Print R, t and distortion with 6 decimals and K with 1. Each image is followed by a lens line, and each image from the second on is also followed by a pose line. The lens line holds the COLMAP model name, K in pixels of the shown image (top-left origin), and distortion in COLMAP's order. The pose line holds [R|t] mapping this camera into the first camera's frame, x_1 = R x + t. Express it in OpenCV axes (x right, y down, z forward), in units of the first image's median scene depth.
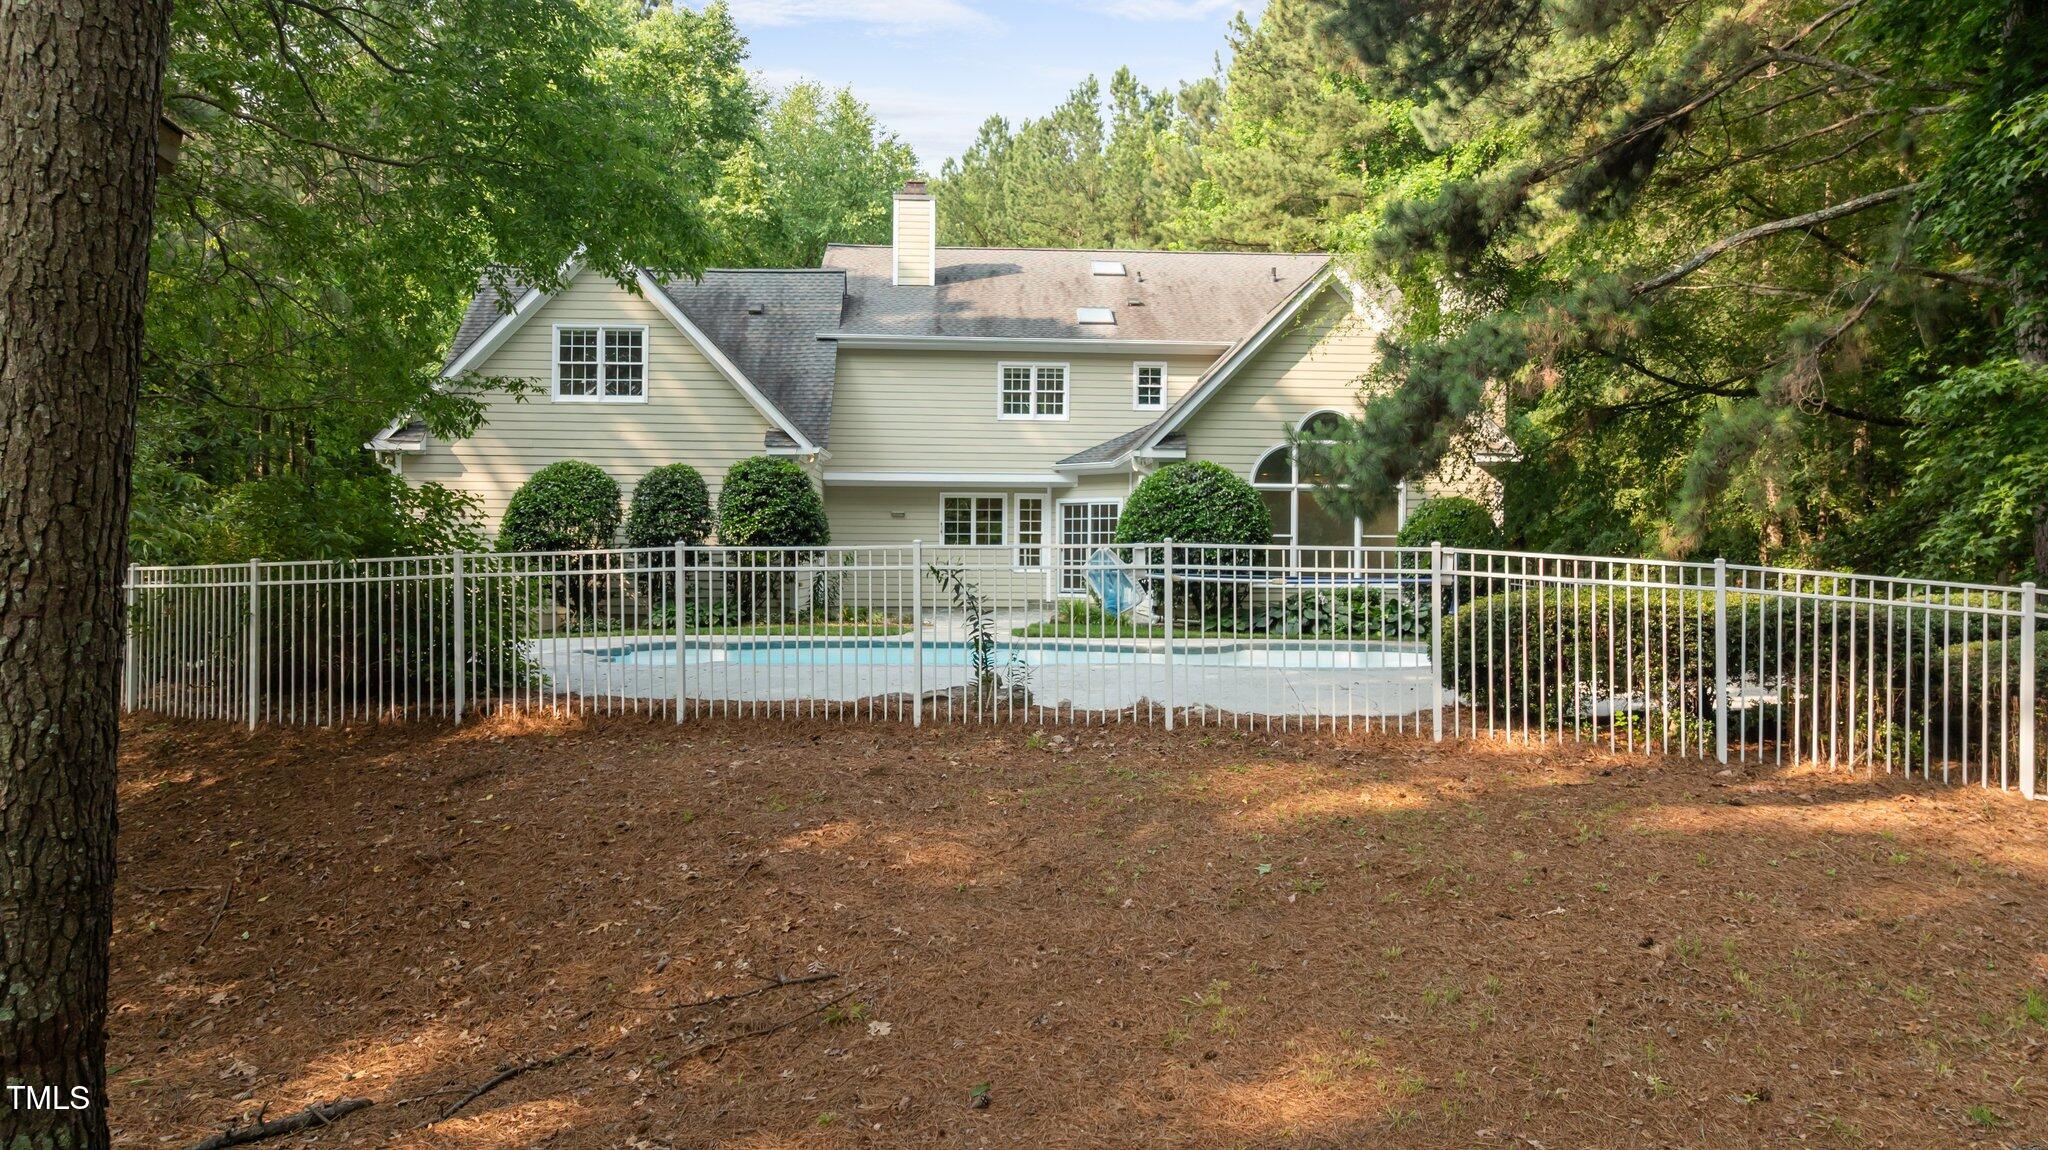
lens RADIAL K [[1439.0, 0, 1022.9], [0, 1439.0, 536.3], [0, 0, 1]] dist [-0.005134, -0.001407]
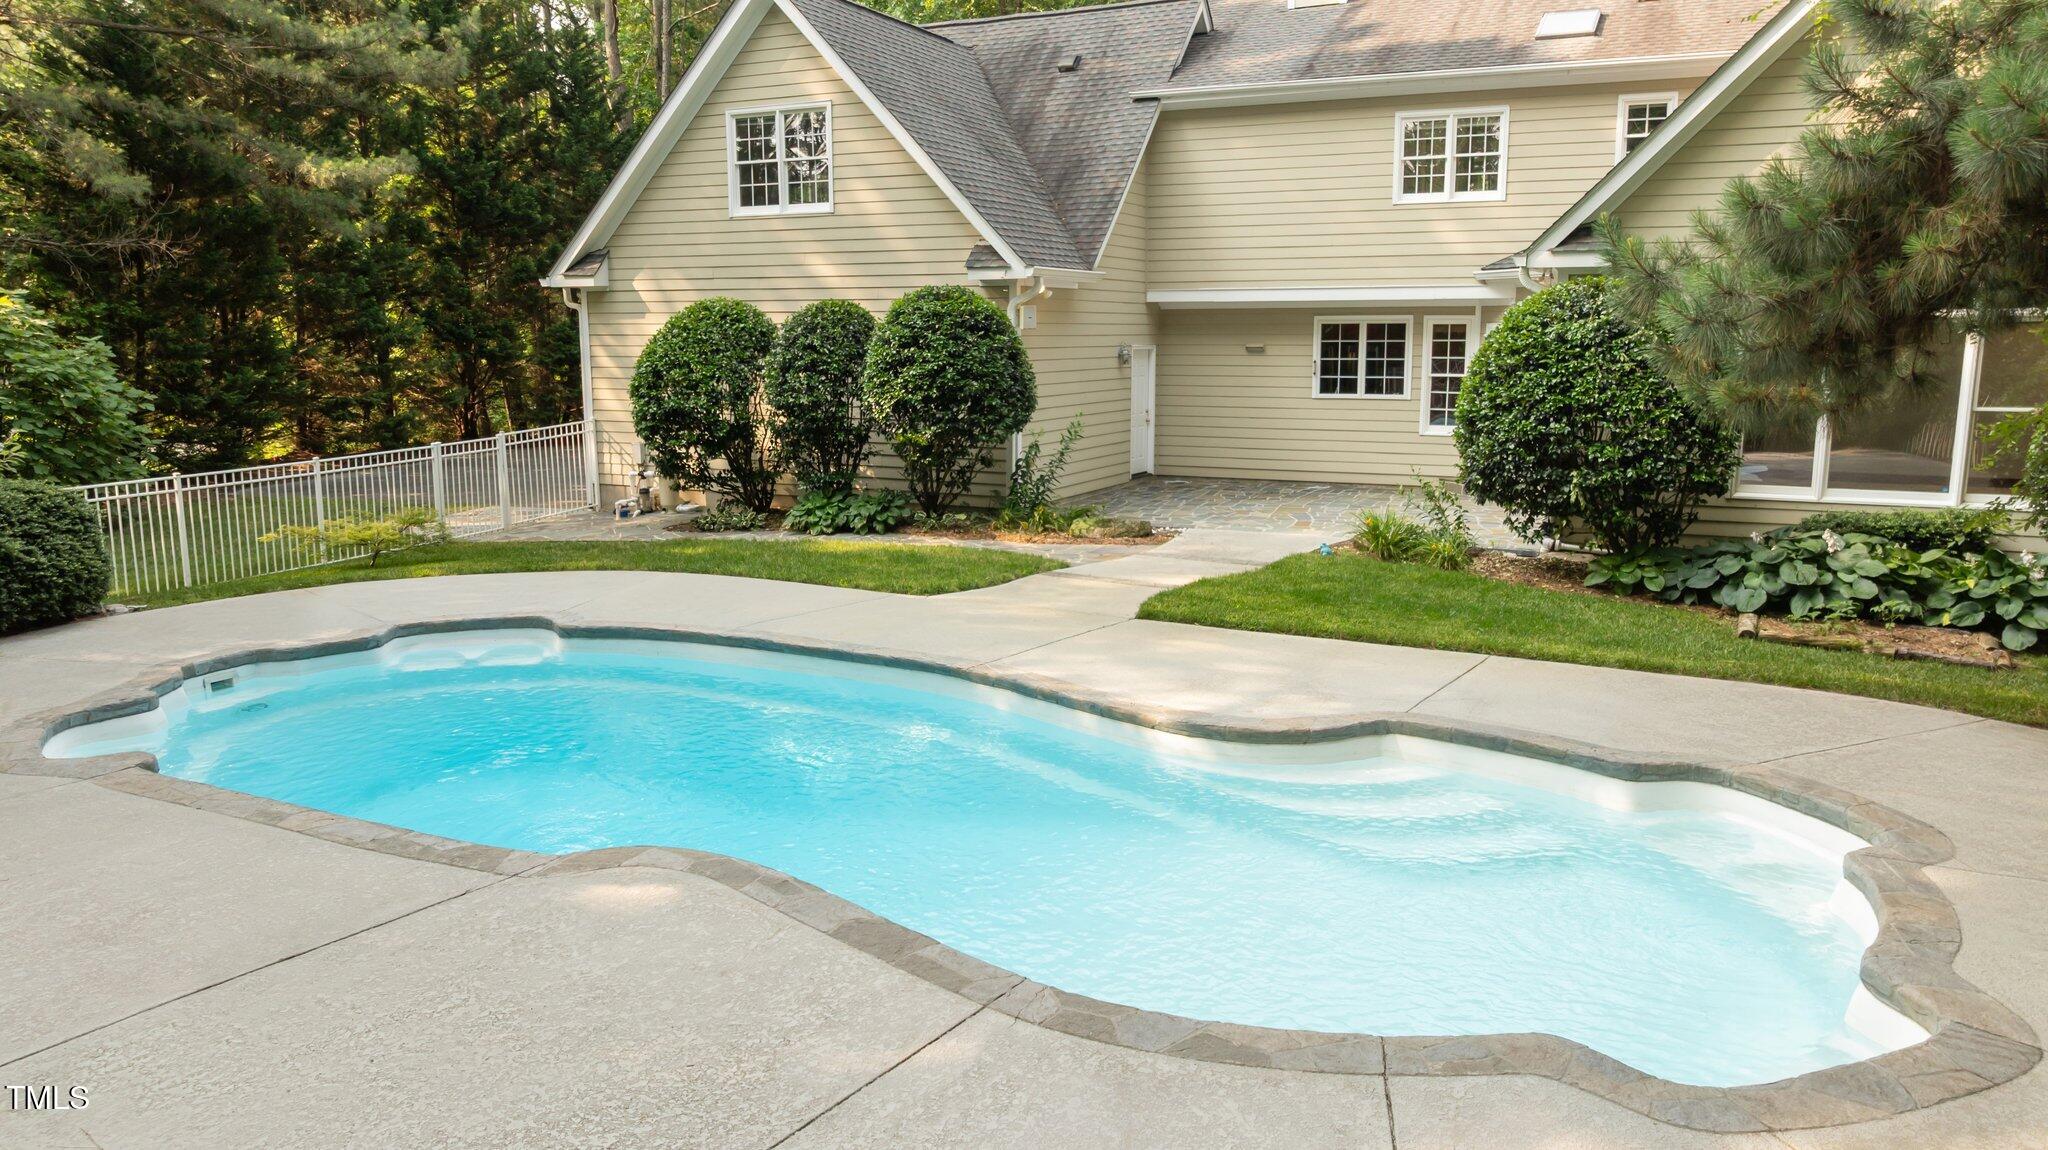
lens RADIAL K [[1435.8, 0, 1031.3], [0, 1435.8, 574.6], [0, 0, 1]] dist [-0.015665, 0.008202]
pose [[0.880798, 0.070301, -0.468244, 0.155572], [0.015125, 0.984235, 0.176220, -0.032269], [0.473250, -0.162297, 0.865849, 0.324913]]
